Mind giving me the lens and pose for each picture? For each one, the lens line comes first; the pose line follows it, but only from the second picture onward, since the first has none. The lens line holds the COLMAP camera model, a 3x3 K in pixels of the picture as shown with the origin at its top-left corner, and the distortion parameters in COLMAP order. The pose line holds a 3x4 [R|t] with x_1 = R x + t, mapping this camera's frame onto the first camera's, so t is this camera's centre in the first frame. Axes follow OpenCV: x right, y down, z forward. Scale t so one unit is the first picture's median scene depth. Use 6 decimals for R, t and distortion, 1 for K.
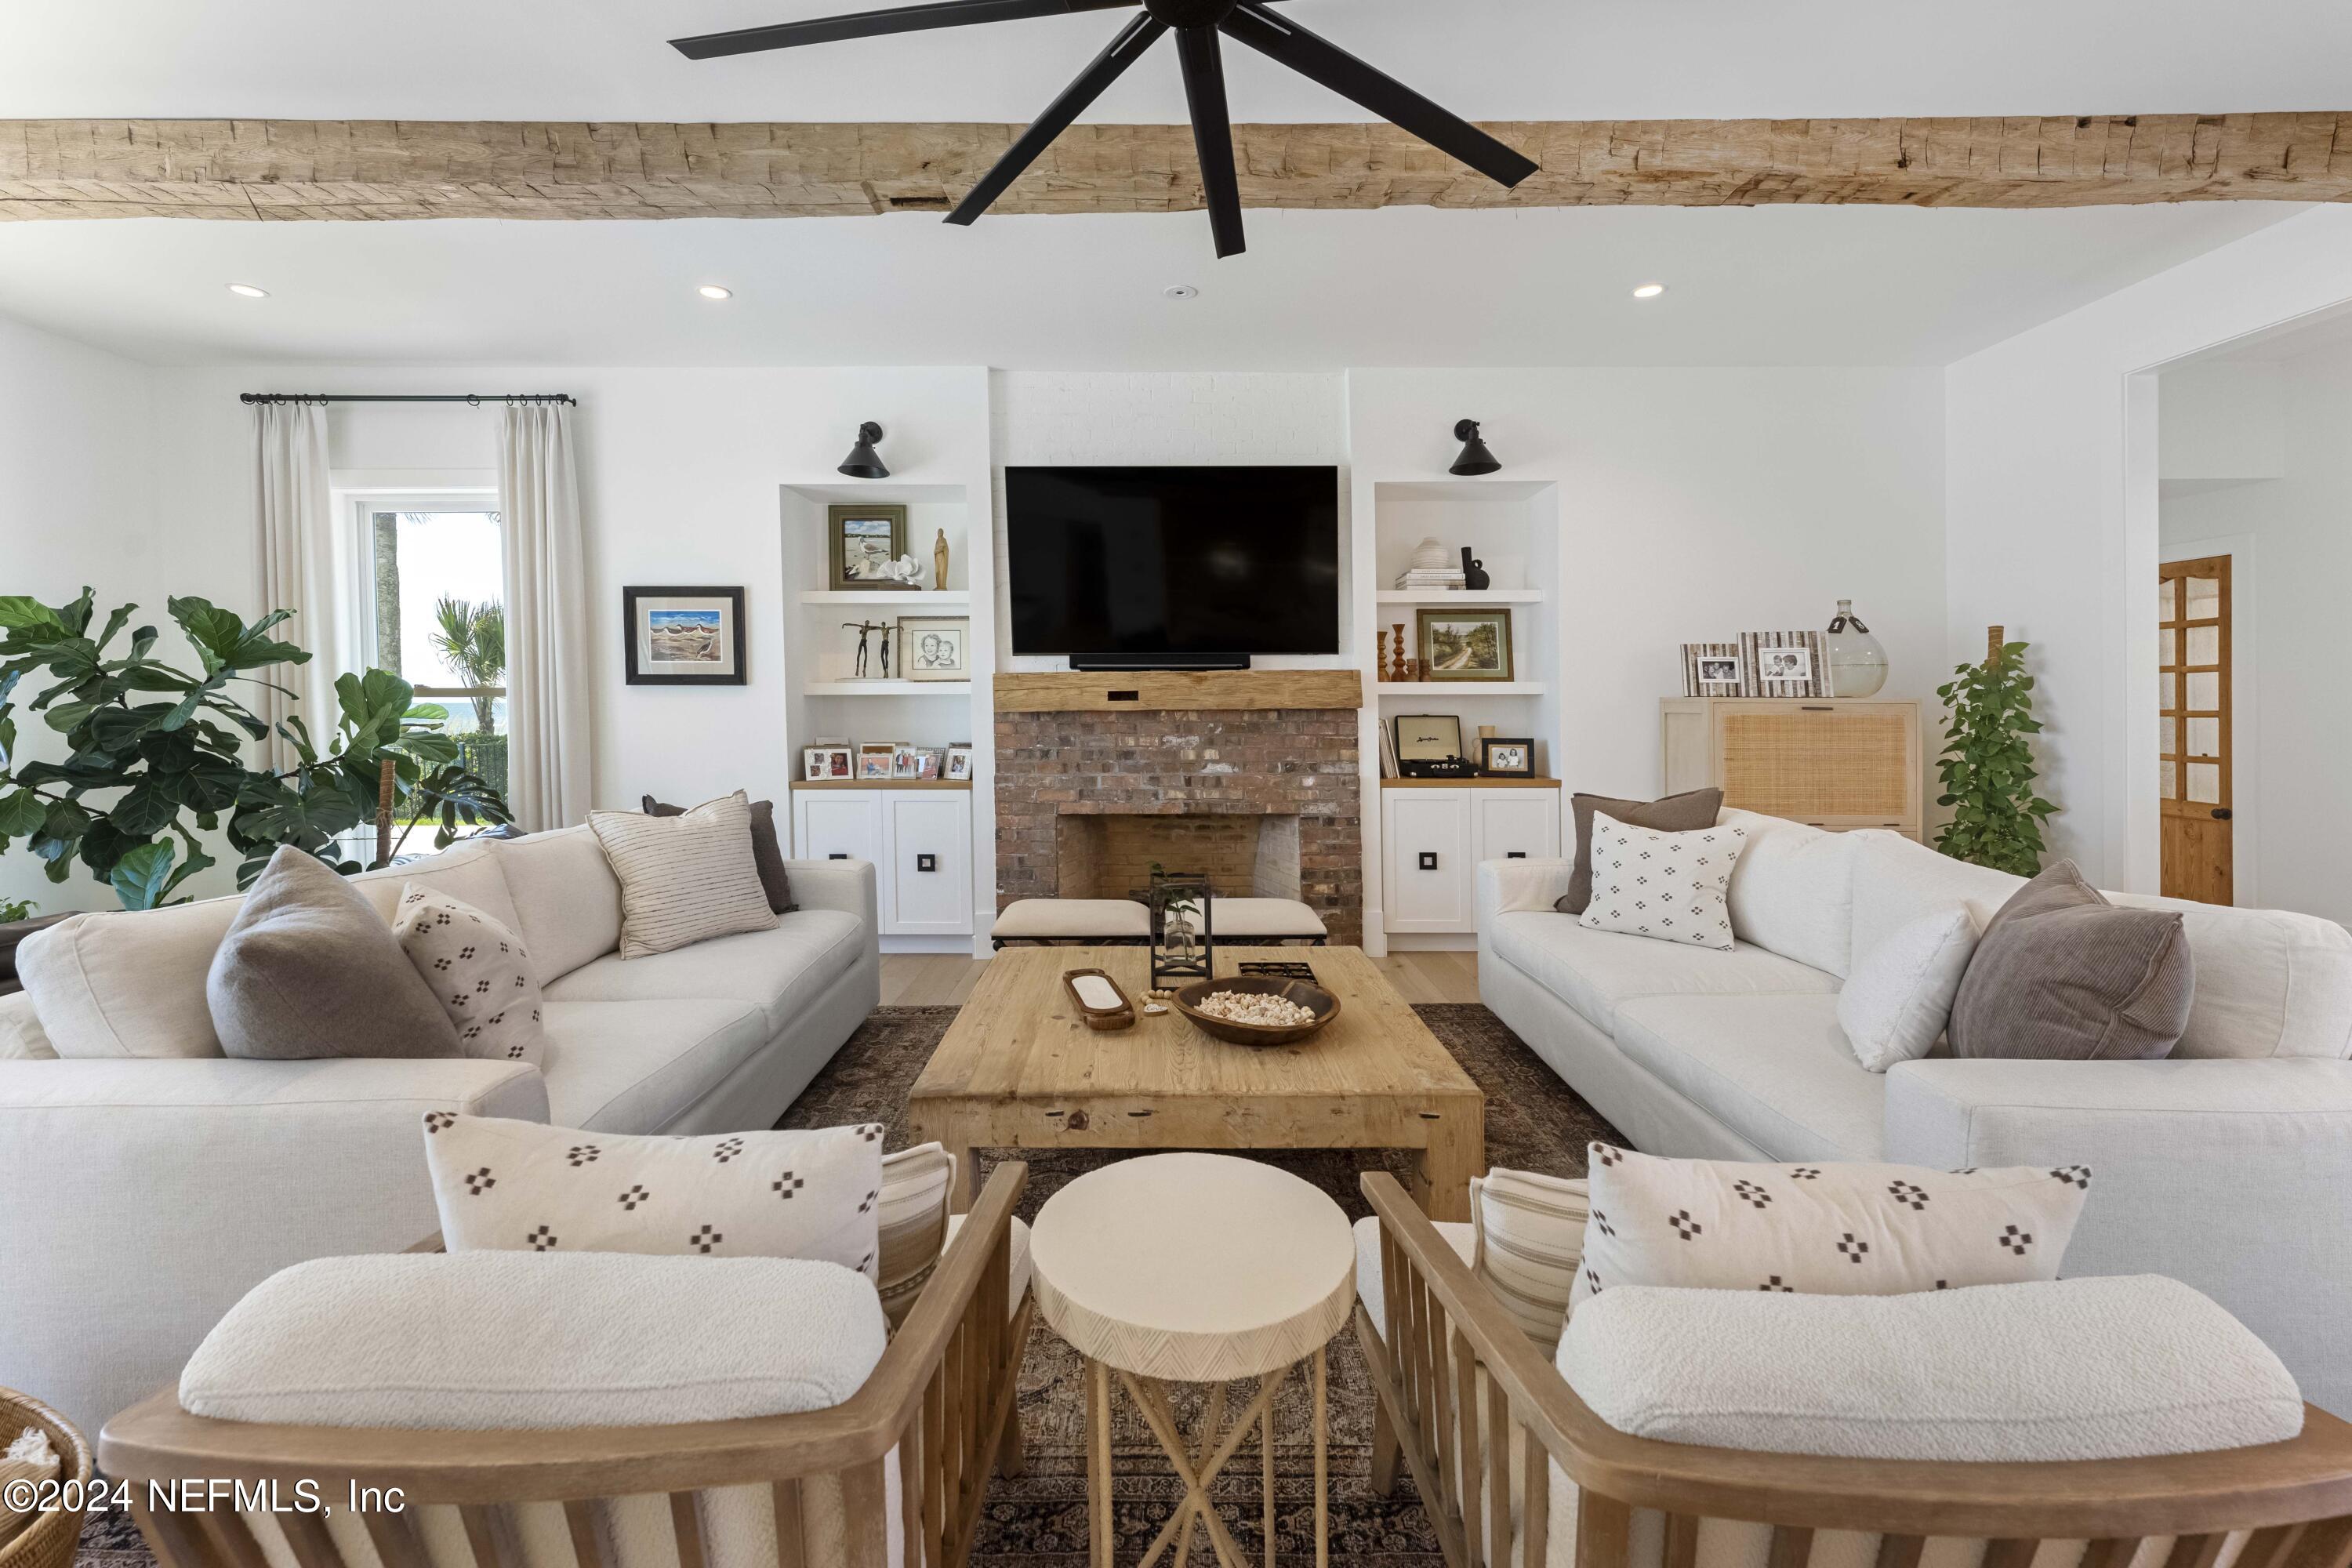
lens RADIAL K [[949.5, 0, 1149.0], [0, 949.5, 733.9], [0, 0, 1]] dist [-0.000153, 0.000029]
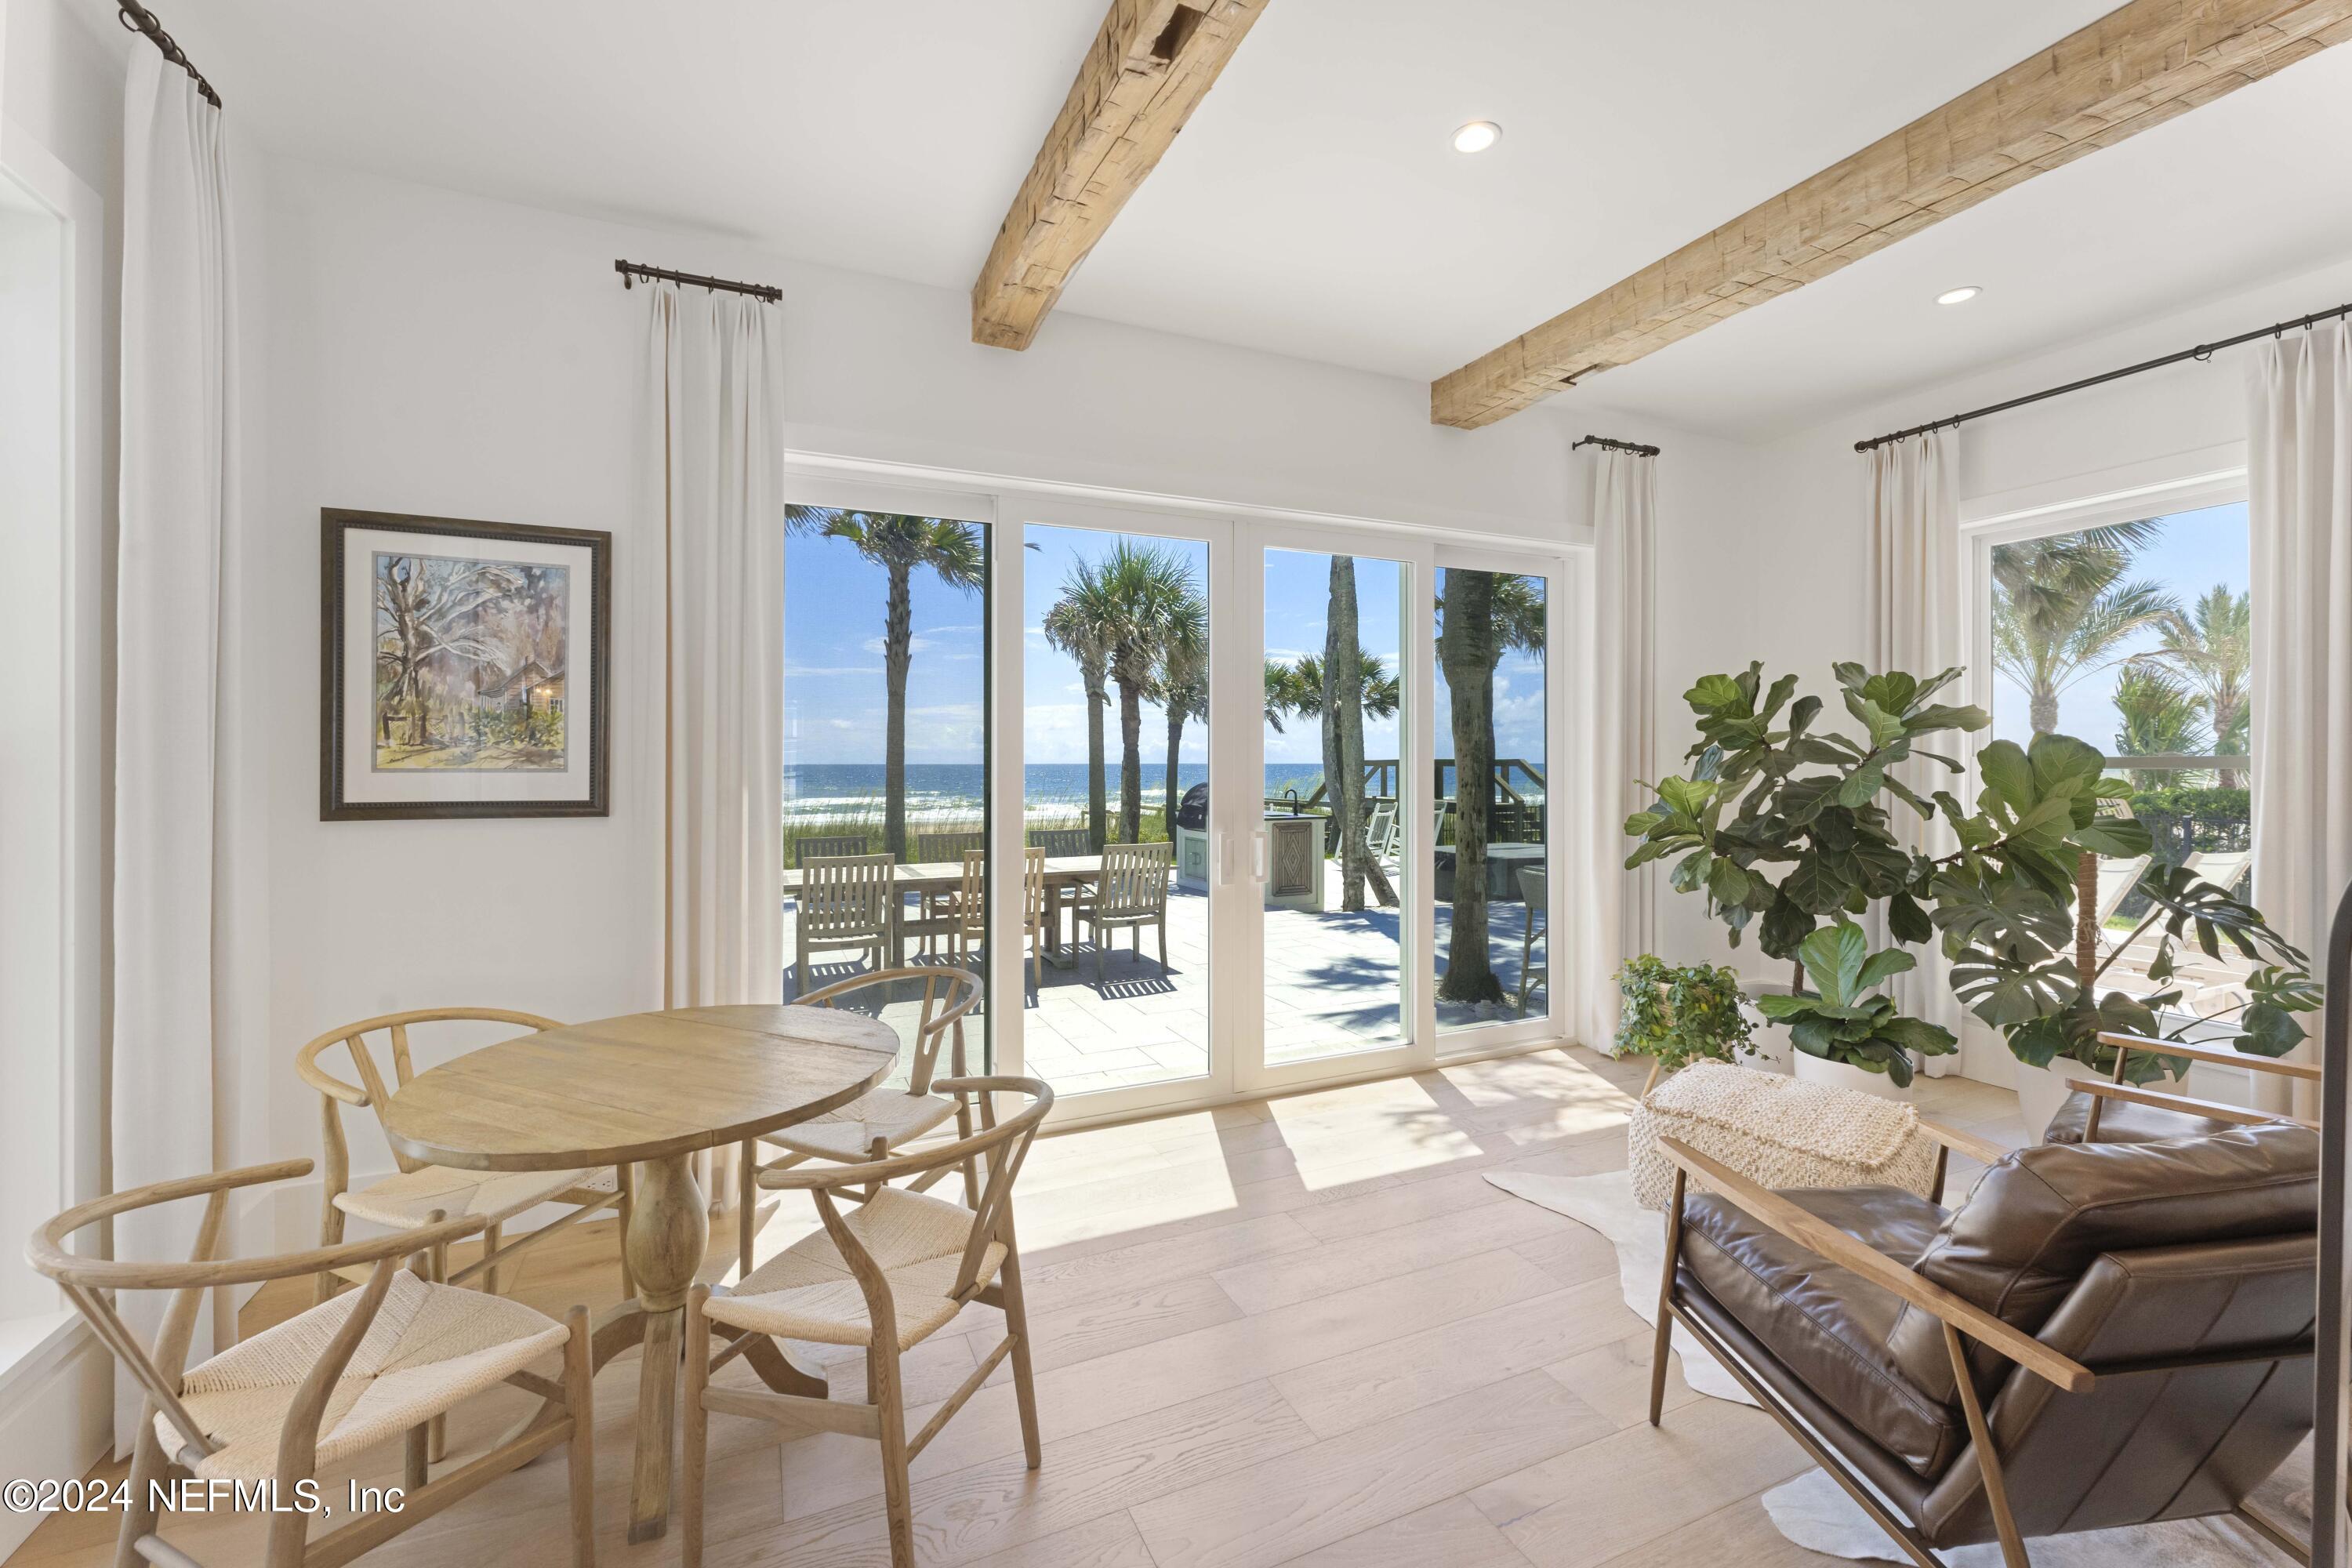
lens RADIAL K [[952.9, 0, 1186.5], [0, 952.9, 756.8], [0, 0, 1]] dist [0.000919, 0.000246]
pose [[0.421980, -0.005295, -0.906589, -0.378723], [-0.030508, 0.999334, -0.020037, -0.011491], [0.906091, 0.036114, 0.421538, 0.020231]]
